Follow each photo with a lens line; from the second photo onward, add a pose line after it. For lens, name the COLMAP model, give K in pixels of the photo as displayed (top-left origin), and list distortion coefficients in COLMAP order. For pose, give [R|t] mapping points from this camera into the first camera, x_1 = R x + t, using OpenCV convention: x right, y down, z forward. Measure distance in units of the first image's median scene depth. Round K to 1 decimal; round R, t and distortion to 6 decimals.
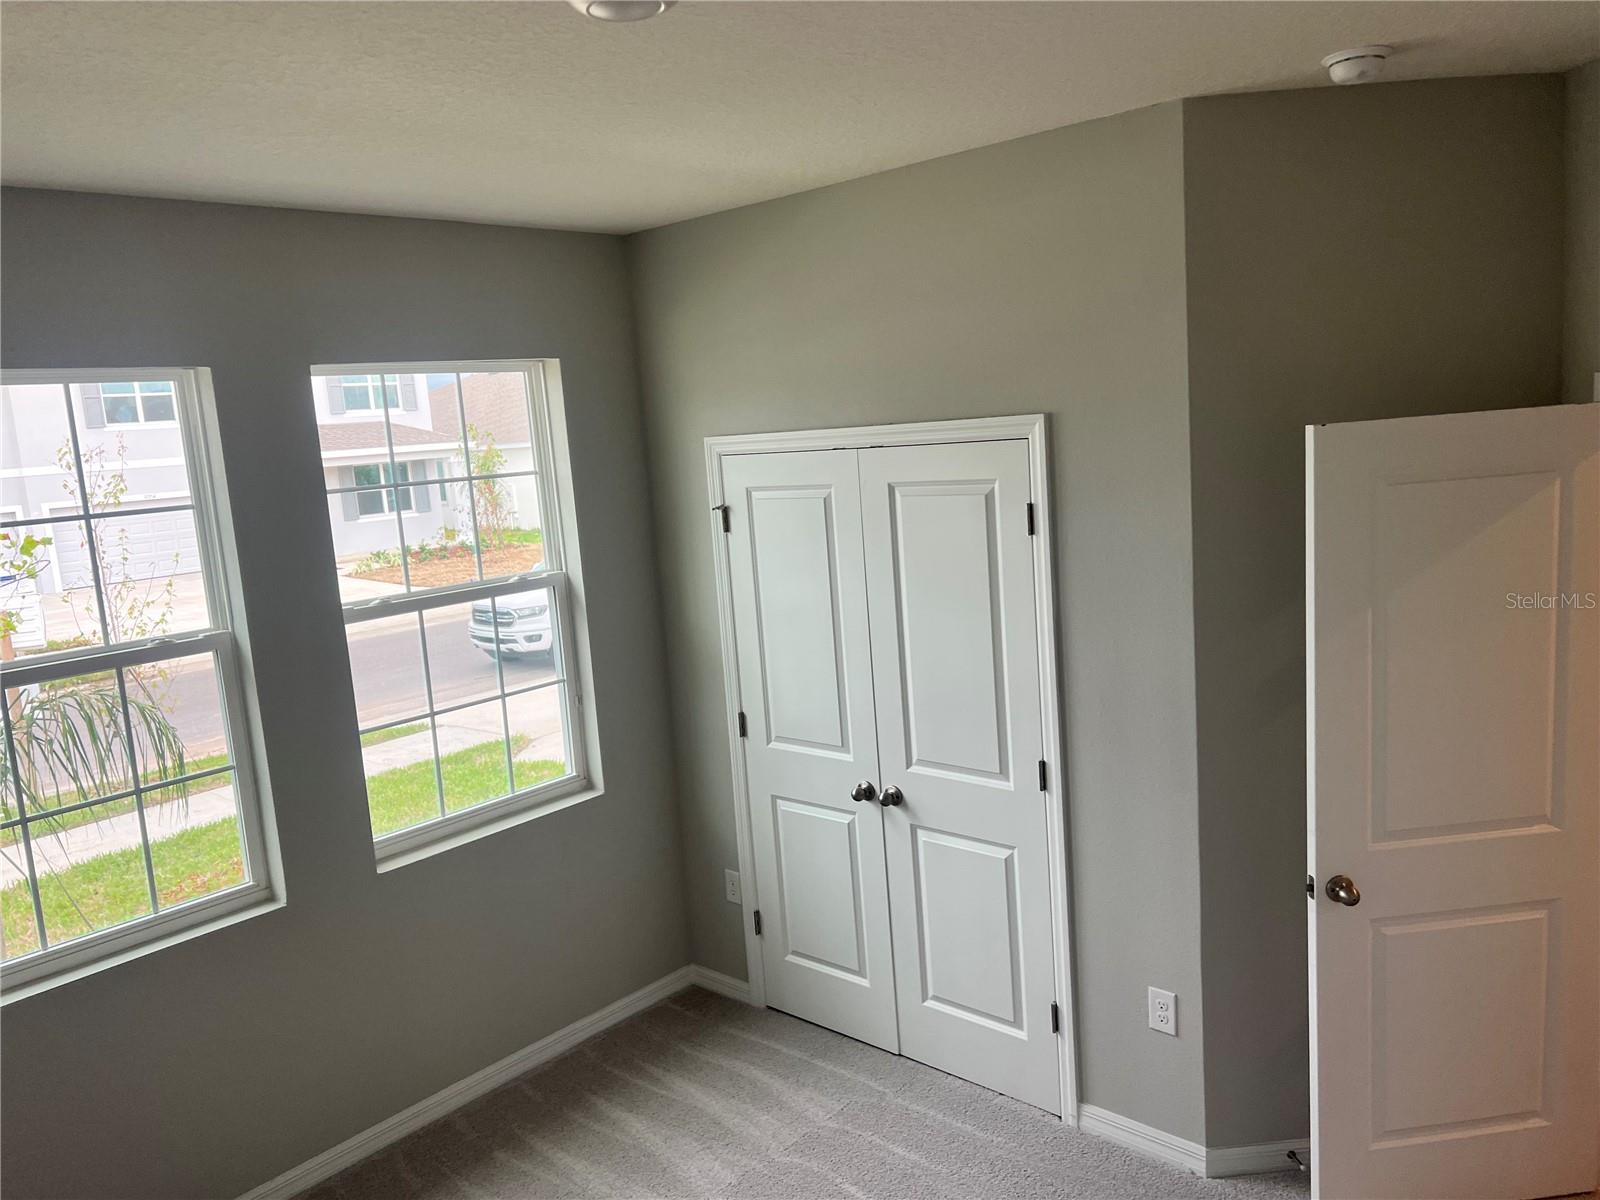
lens RADIAL K [[1196.6, 0, 795.7], [0, 1196.6, 589.8], [0, 0, 1]] dist [0.054401, -0.049565]
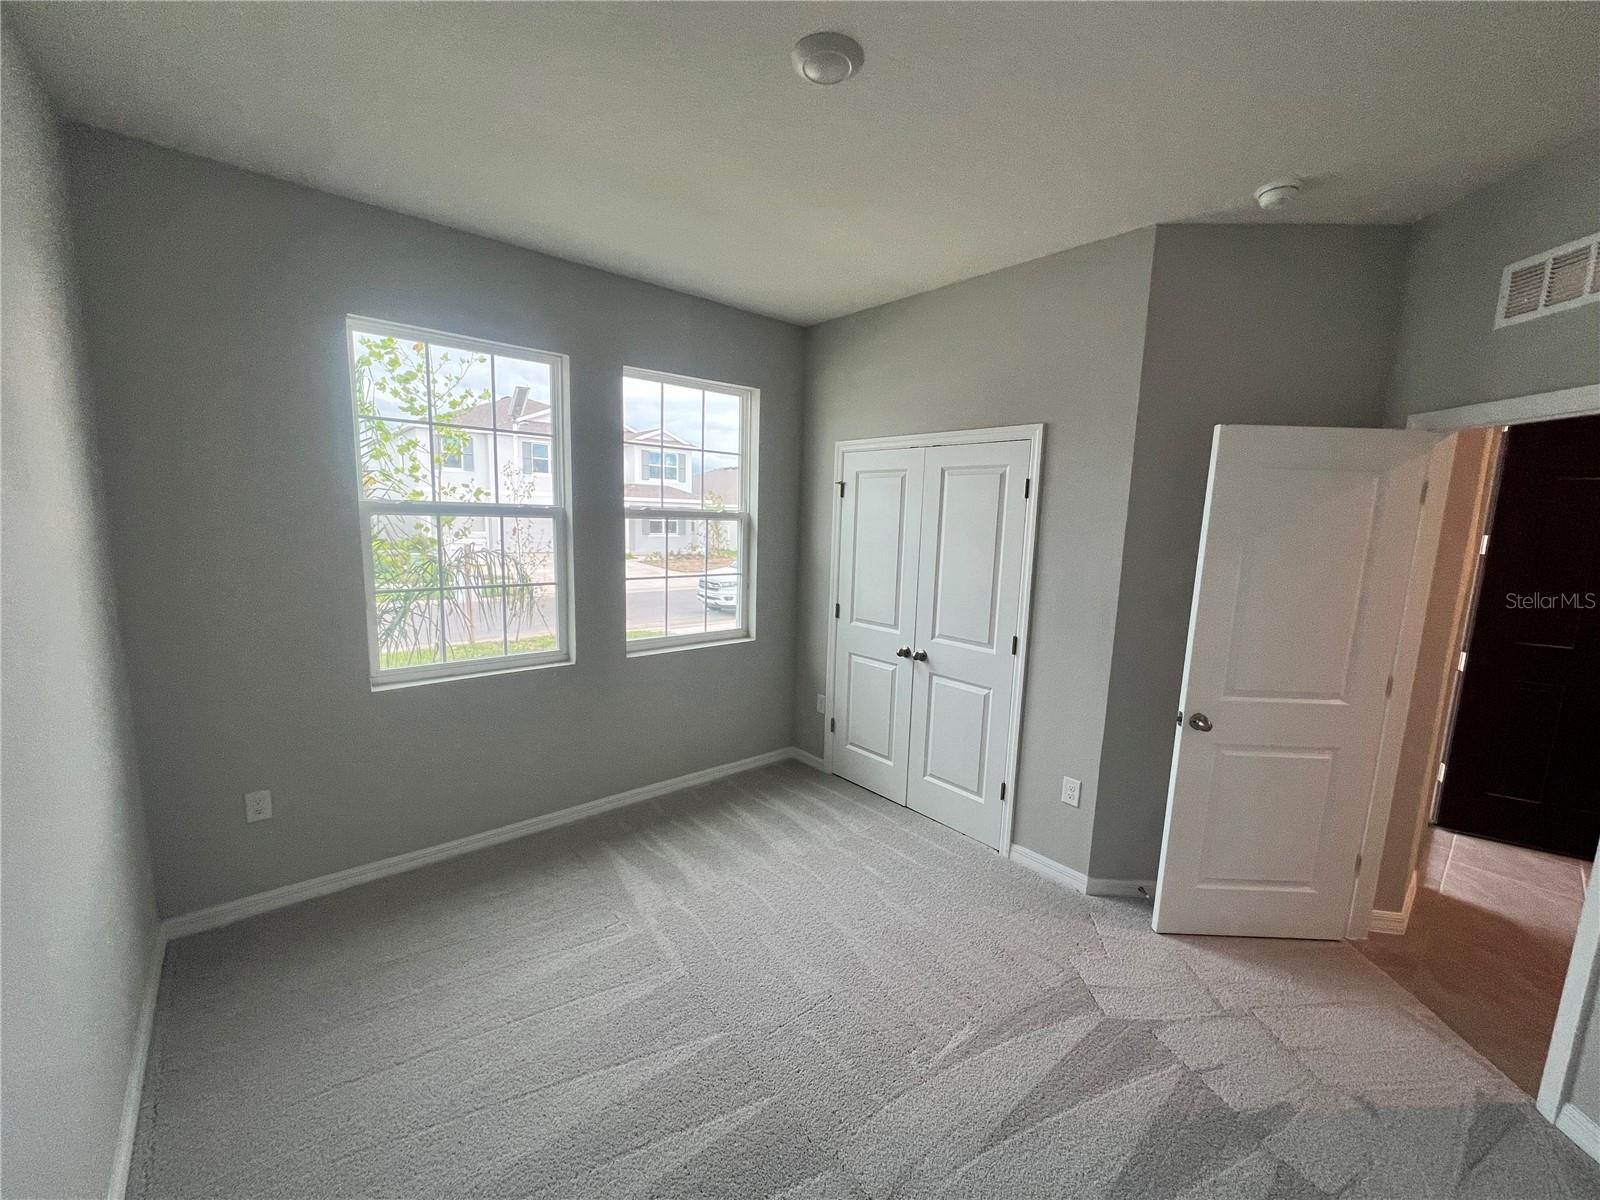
lens RADIAL K [[636.7, 0, 806.3], [0, 636.7, 606.2], [0, 0, 1]] dist [0.003818, 0.000586]
pose [[0.987867, 0.119982, -0.098611, 0.001148], [-0.120011, 0.992756, 0.005660, 0.122797], [0.098576, 0.006243, 0.995110, 0.086647]]
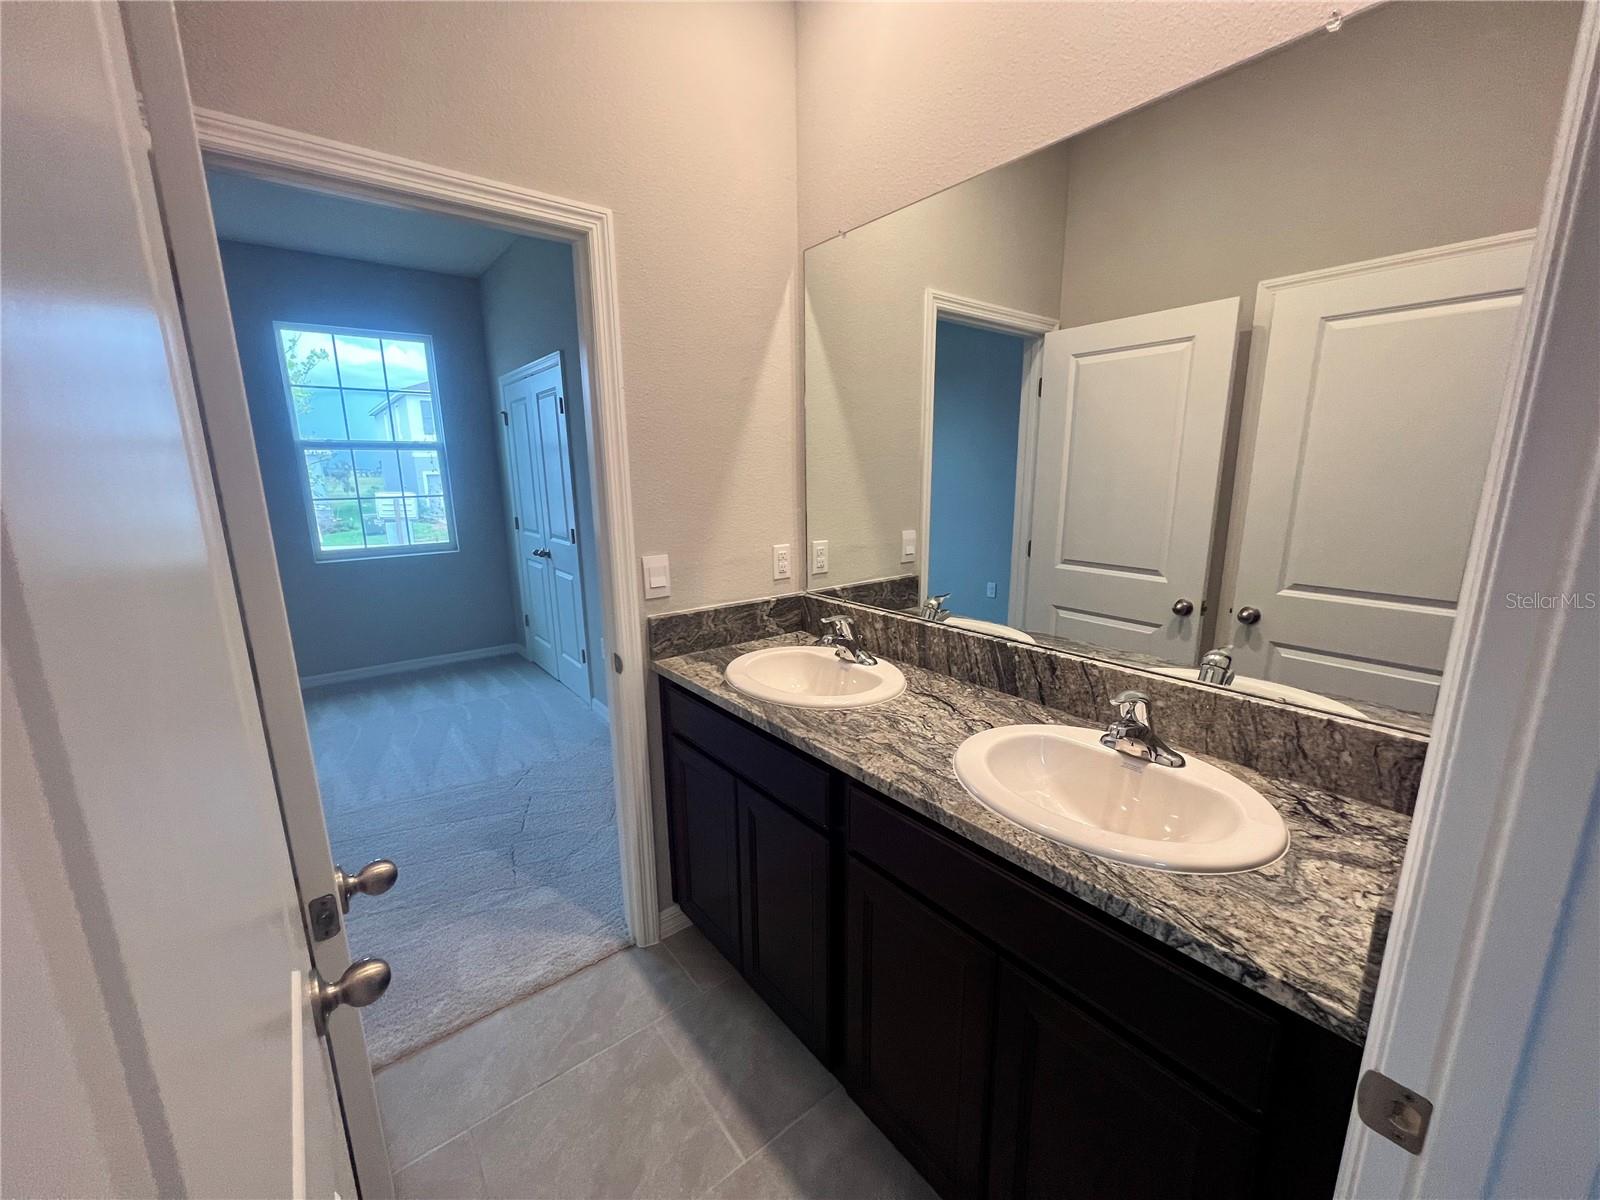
lens RADIAL K [[636.7, 0, 799.9], [0, 636.7, 599.6], [0, 0, 1]] dist [0.003818, 0.000586]
pose [[0.983469, 0.091489, -0.156264, 0.715580], [-0.080028, 0.993726, 0.078132, 0.136919], [0.162432, -0.064335, 0.984620, -0.014512]]
